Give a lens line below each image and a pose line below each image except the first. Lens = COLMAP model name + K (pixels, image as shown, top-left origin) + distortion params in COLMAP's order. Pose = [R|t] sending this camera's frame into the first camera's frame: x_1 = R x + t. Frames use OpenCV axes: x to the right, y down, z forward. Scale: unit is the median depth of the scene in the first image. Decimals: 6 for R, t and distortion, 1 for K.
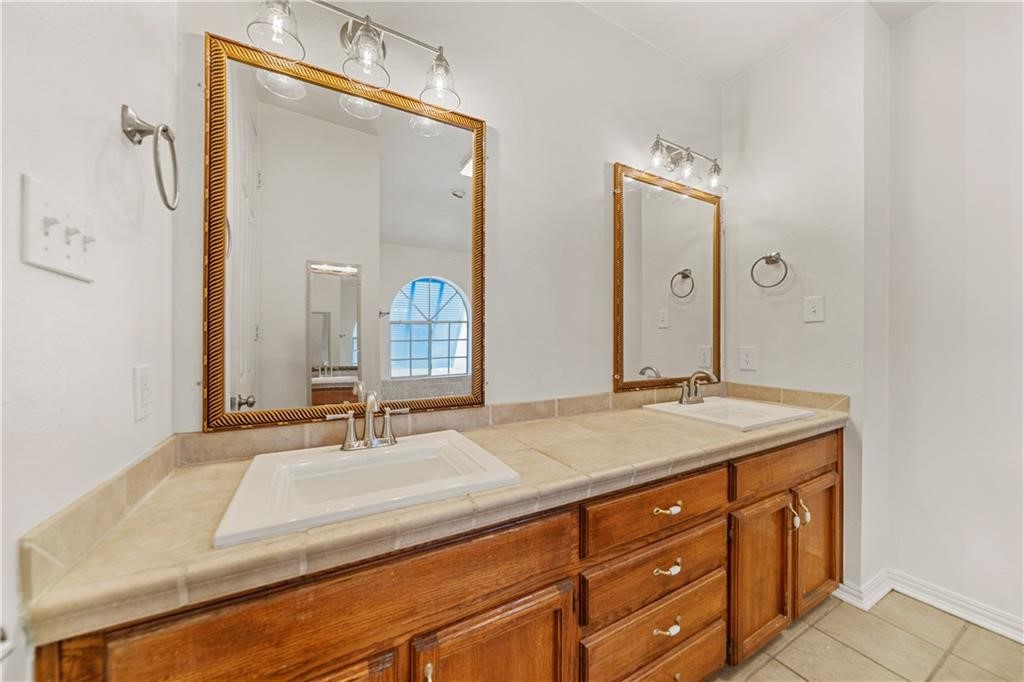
lens RADIAL K [[355.9, 0, 508.9], [0, 355.9, 345.3], [0, 0, 1]] dist [-0.005259, 0.000124]
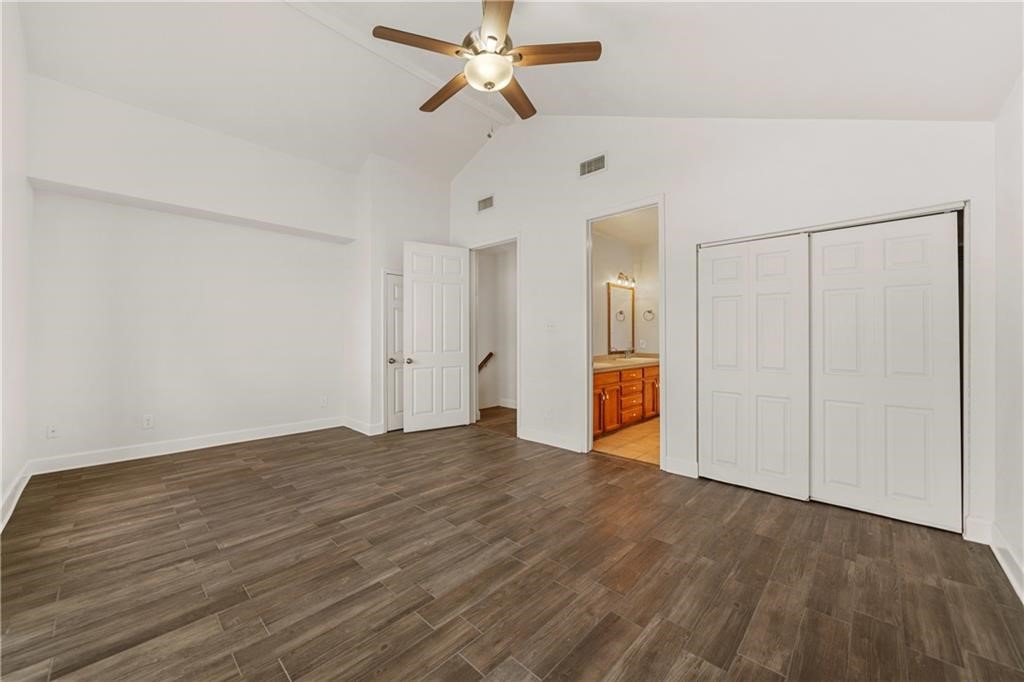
lens RADIAL K [[376.0, 0, 510.3], [0, 376.0, 334.3], [0, 0, 1]] dist [-0.003249, -0.000285]
pose [[0.954269, 0.002415, 0.298940, -1.429283], [0.000981, 0.999937, -0.011210, -0.011254], [-0.298948, 0.010990, 0.954206, -1.801854]]
